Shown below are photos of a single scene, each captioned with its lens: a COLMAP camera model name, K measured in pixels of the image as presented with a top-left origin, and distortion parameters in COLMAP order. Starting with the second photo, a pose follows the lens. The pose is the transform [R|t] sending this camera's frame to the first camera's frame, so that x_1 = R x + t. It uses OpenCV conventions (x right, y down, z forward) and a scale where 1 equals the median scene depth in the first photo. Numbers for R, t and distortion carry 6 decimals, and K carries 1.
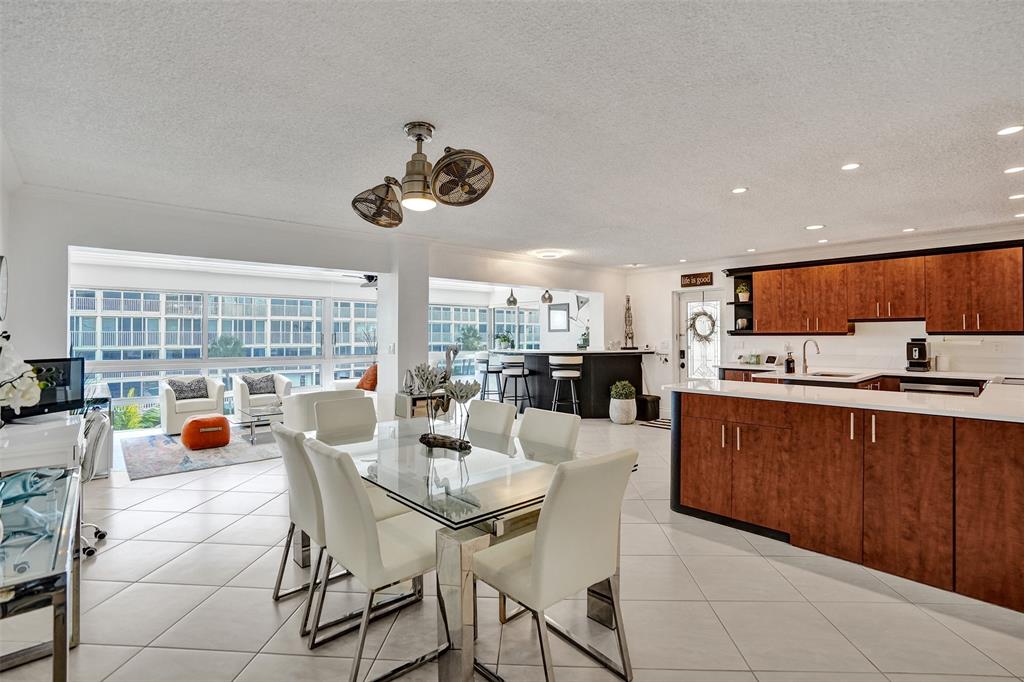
lens RADIAL K [[470.5, 0, 513.2], [0, 470.5, 327.9], [0, 0, 1]] dist [-0.058193, 0.024661]
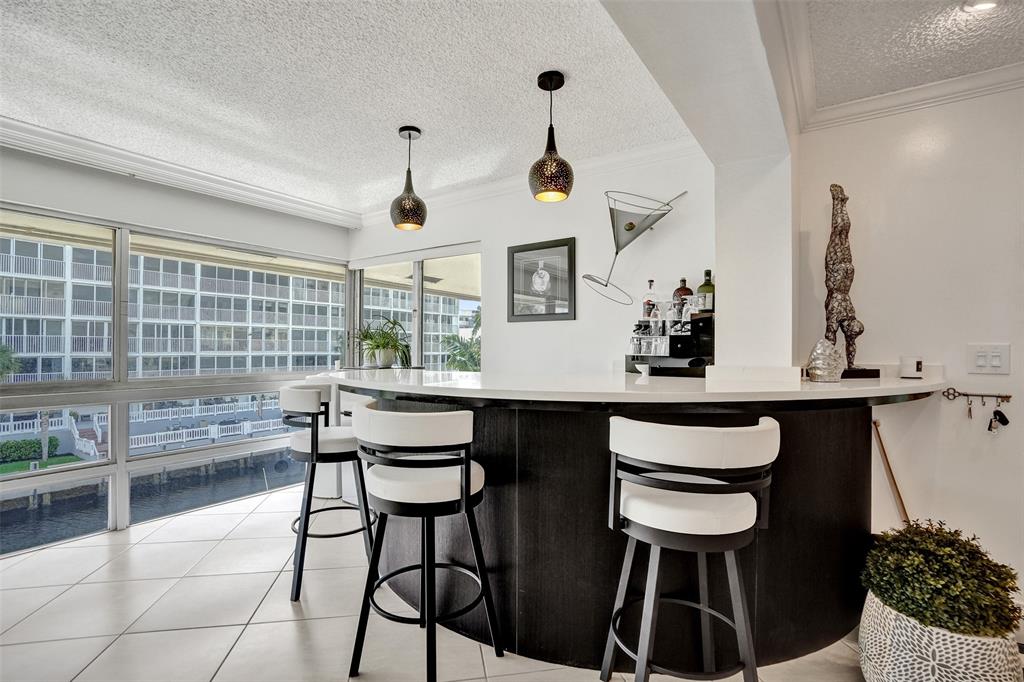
lens RADIAL K [[482.5, 0, 512.0], [0, 482.5, 341.0], [0, 0, 1]] dist [-0.038116, 0.018443]
pose [[0.974461, 0.012922, 0.224185, -0.009978], [-0.014156, 0.999892, 0.003899, 0.039999], [-0.224111, -0.006973, 0.974539, 1.153694]]
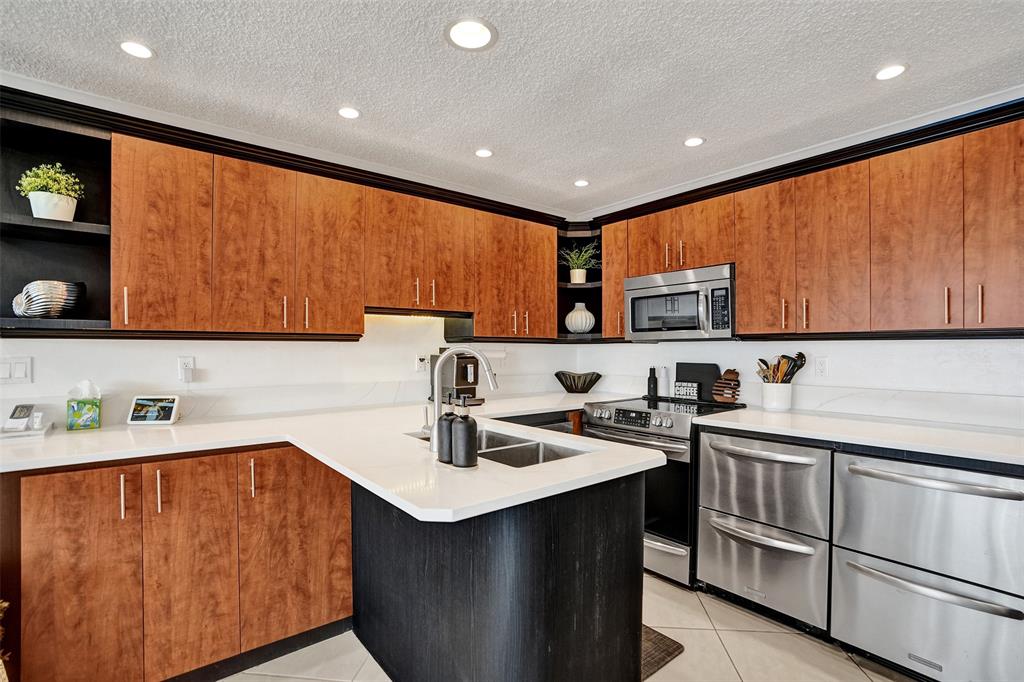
lens RADIAL K [[480.0, 0, 519.2], [0, 480.0, 351.9], [0, 0, 1]] dist [-0.065491, 0.027432]
pose [[0.041767, -0.007008, 0.999103, 0.253943], [-0.019876, 0.999772, 0.007843, 0.020296], [-0.998930, -0.020186, 0.041618, 0.821791]]
